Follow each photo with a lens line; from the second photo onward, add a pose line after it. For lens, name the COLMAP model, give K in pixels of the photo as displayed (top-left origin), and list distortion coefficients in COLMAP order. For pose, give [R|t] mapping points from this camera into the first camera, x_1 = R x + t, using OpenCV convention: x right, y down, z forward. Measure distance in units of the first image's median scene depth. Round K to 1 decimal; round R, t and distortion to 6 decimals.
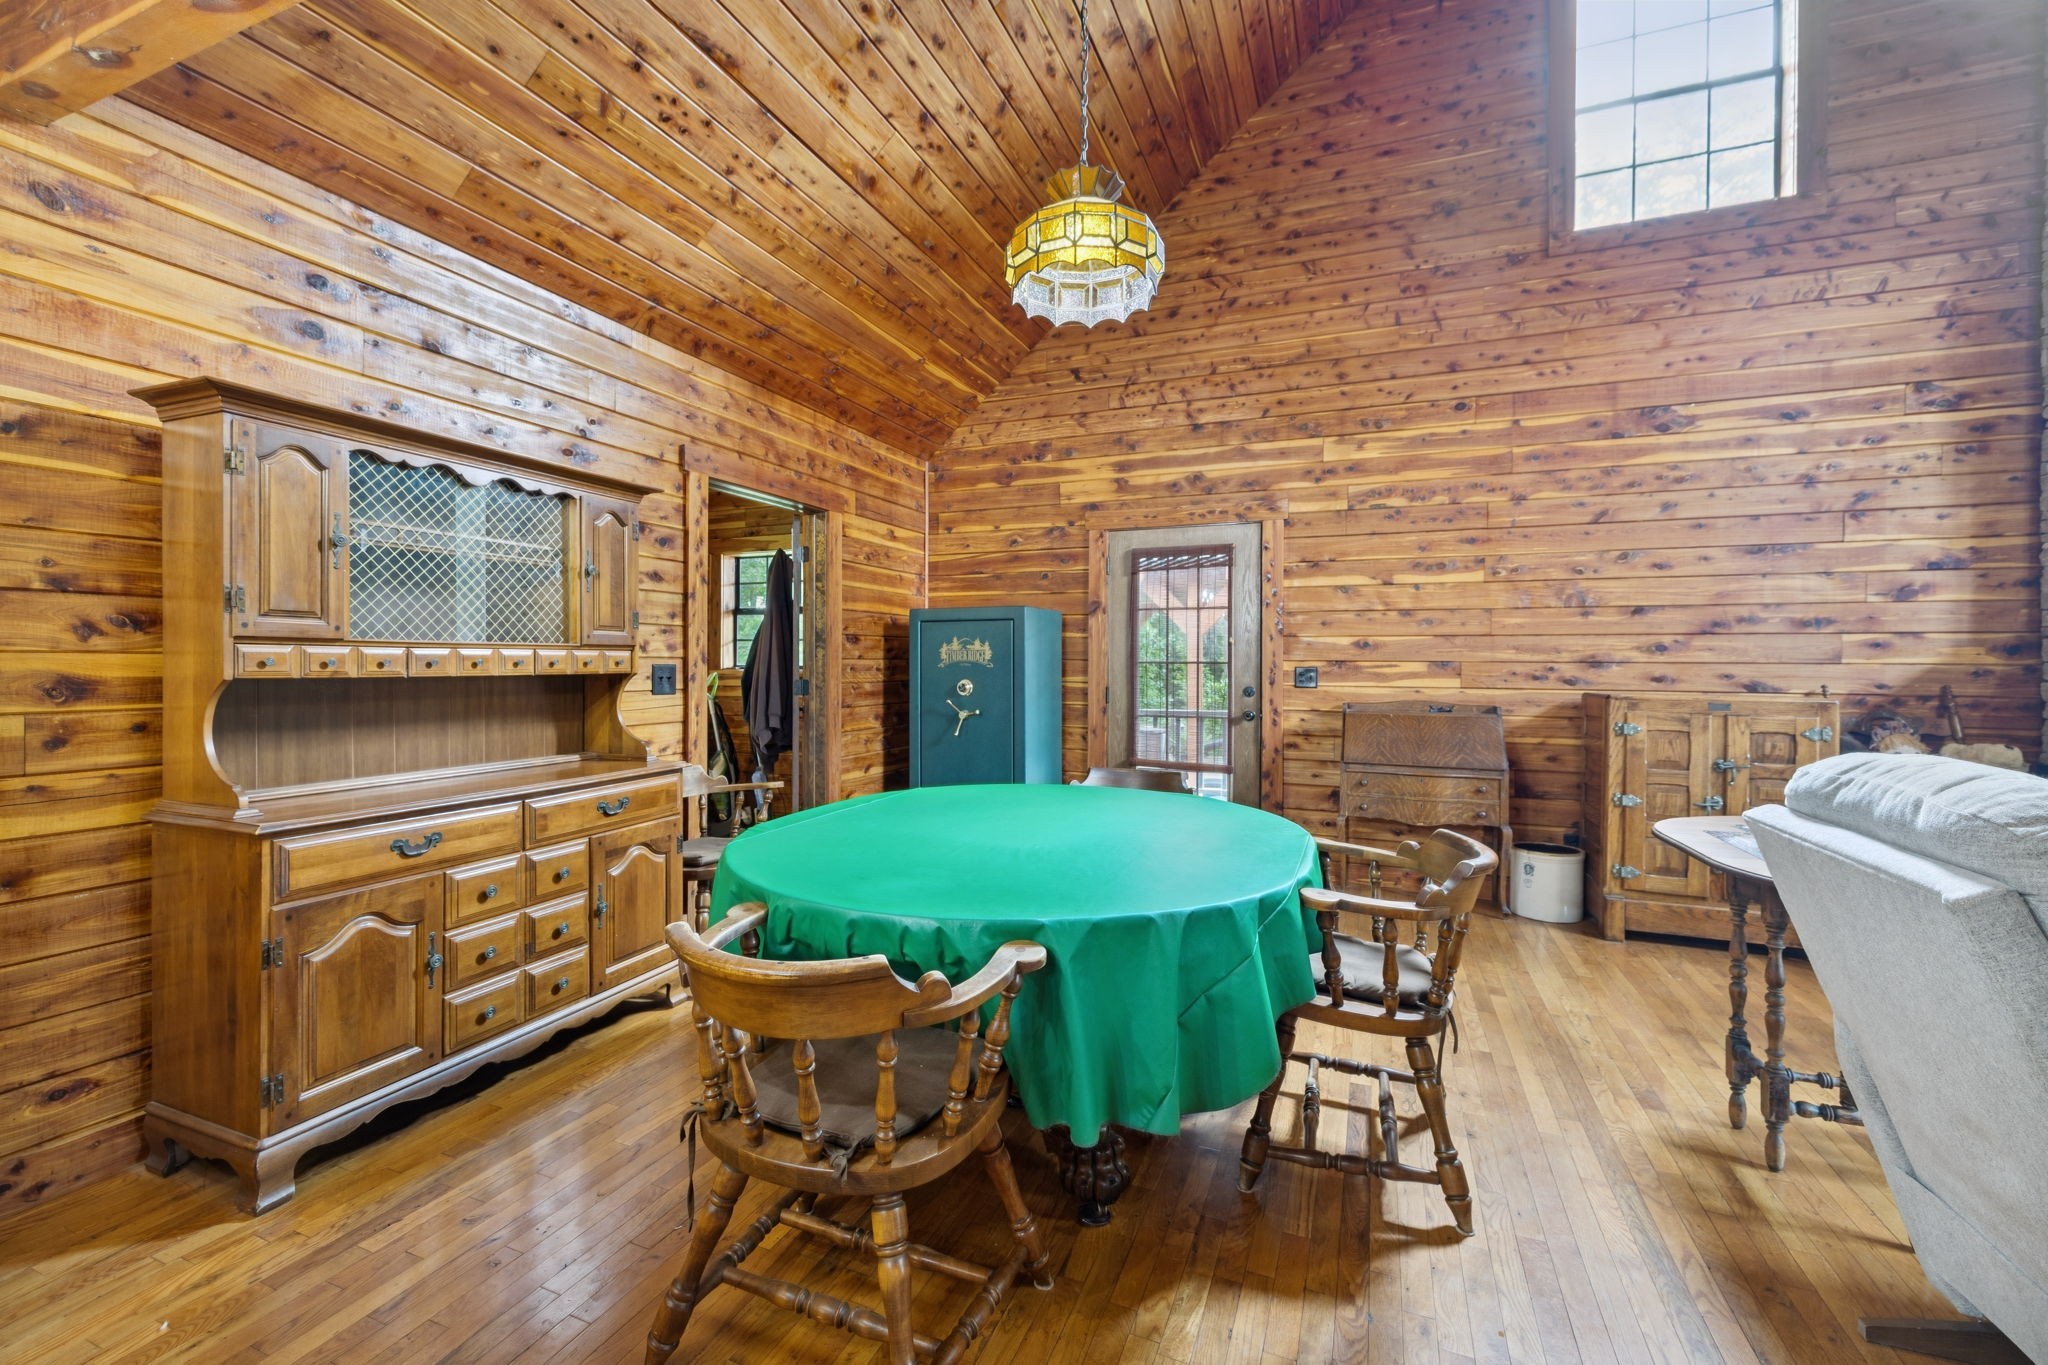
lens RADIAL K [[856.8, 0, 1012.2], [0, 856.8, 663.1], [0, 0, 1]] dist [-0.000570, 0.000515]
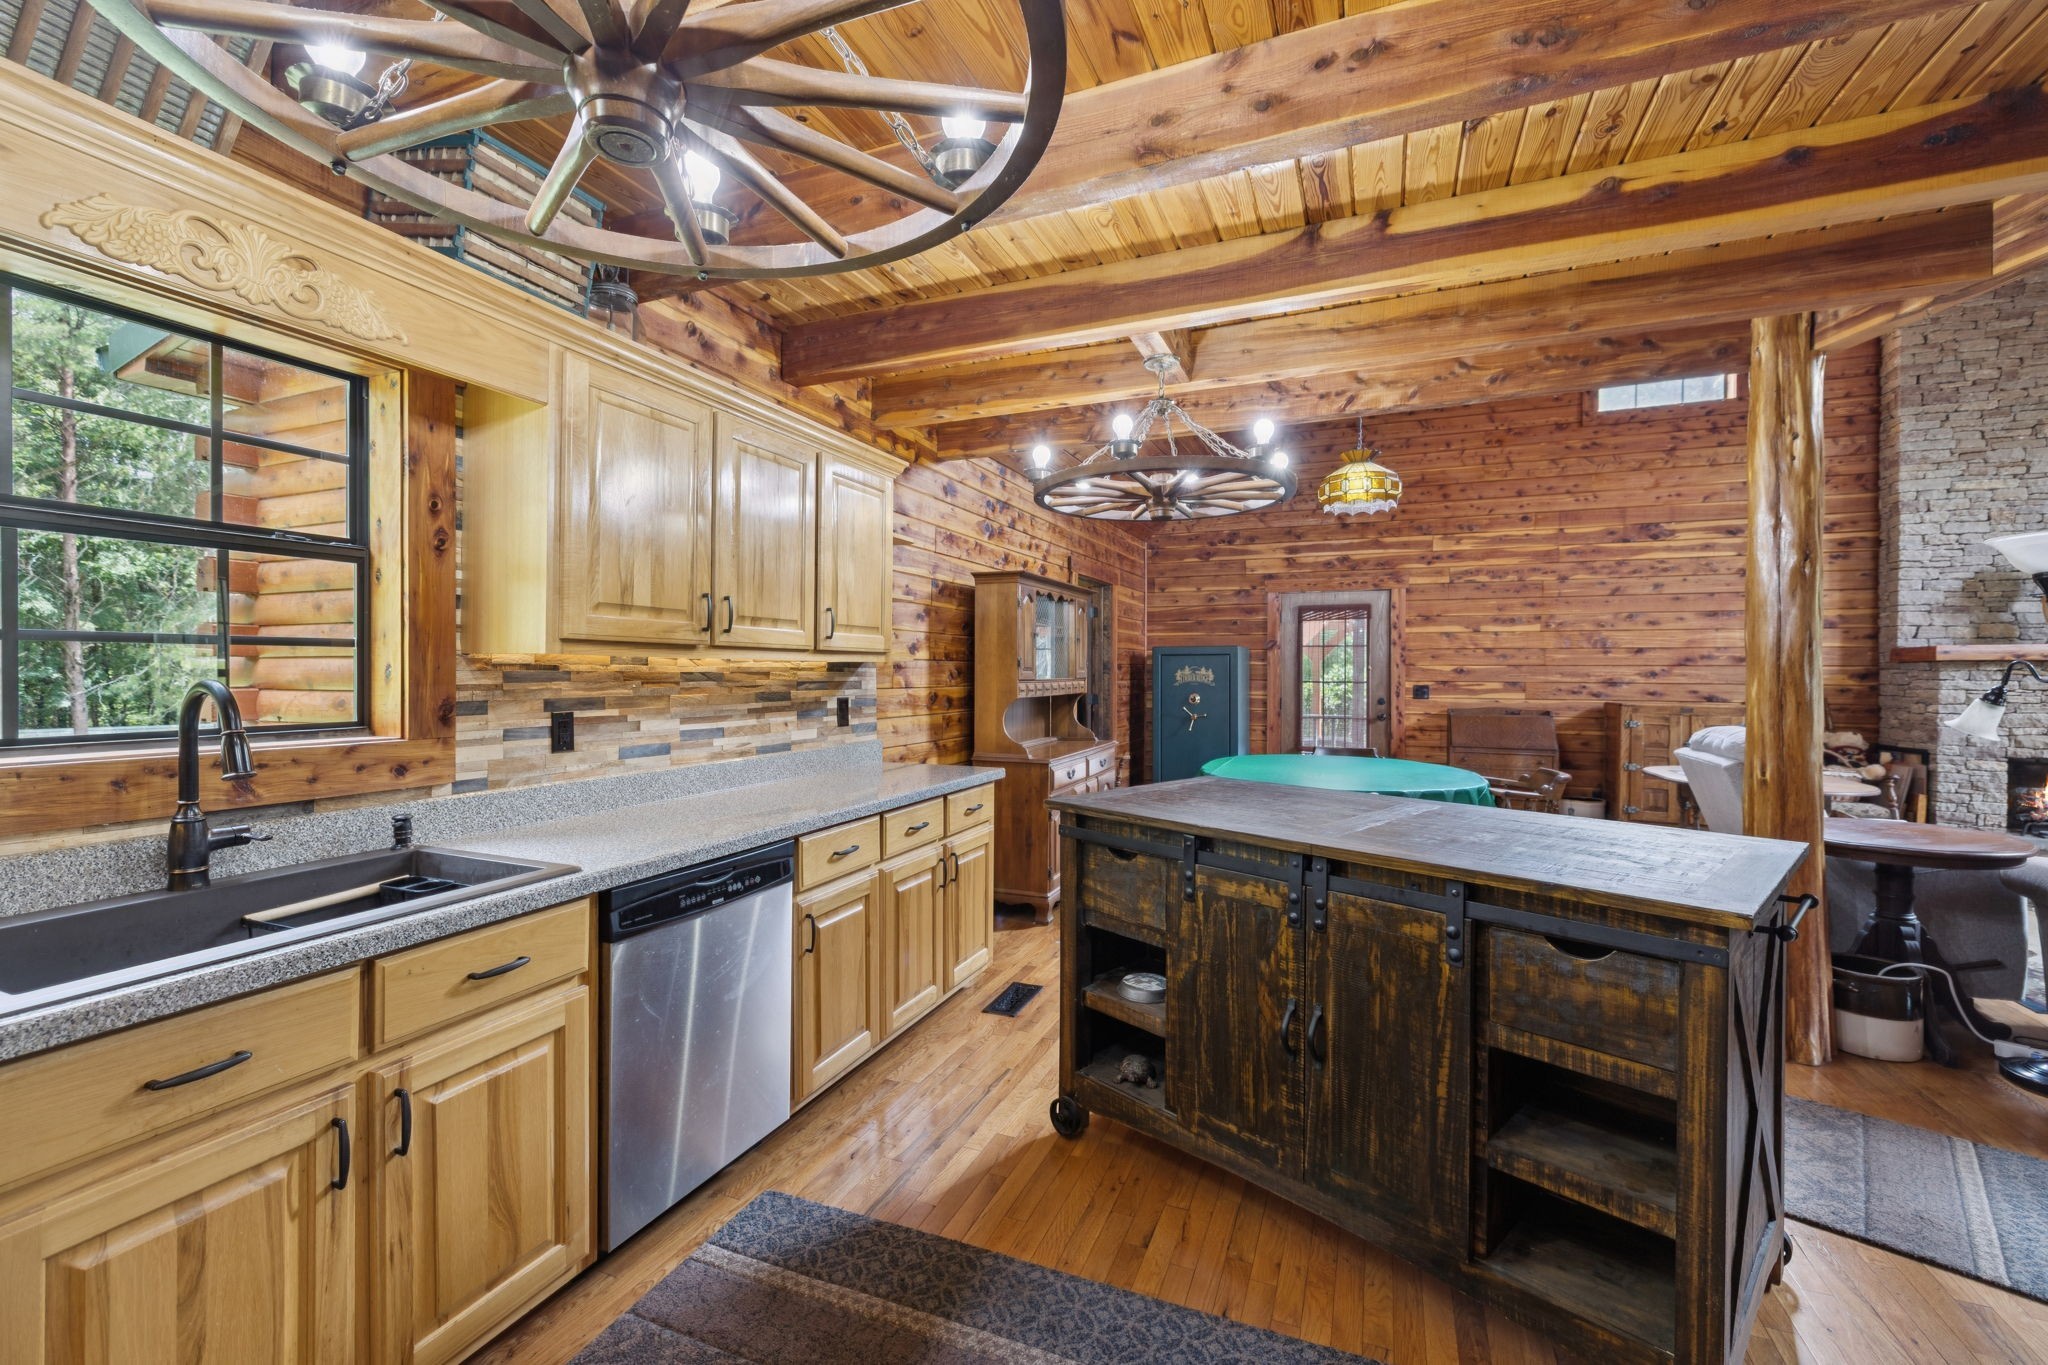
lens RADIAL K [[856.8, 0, 1012.9], [0, 856.8, 671.5], [0, 0, 1]] dist [-0.000570, 0.000515]
pose [[0.999955, -0.001750, -0.009279, -0.401829], [0.001769, 0.999996, 0.001999, -0.026292], [0.009275, -0.002015, 0.999955, -0.578499]]
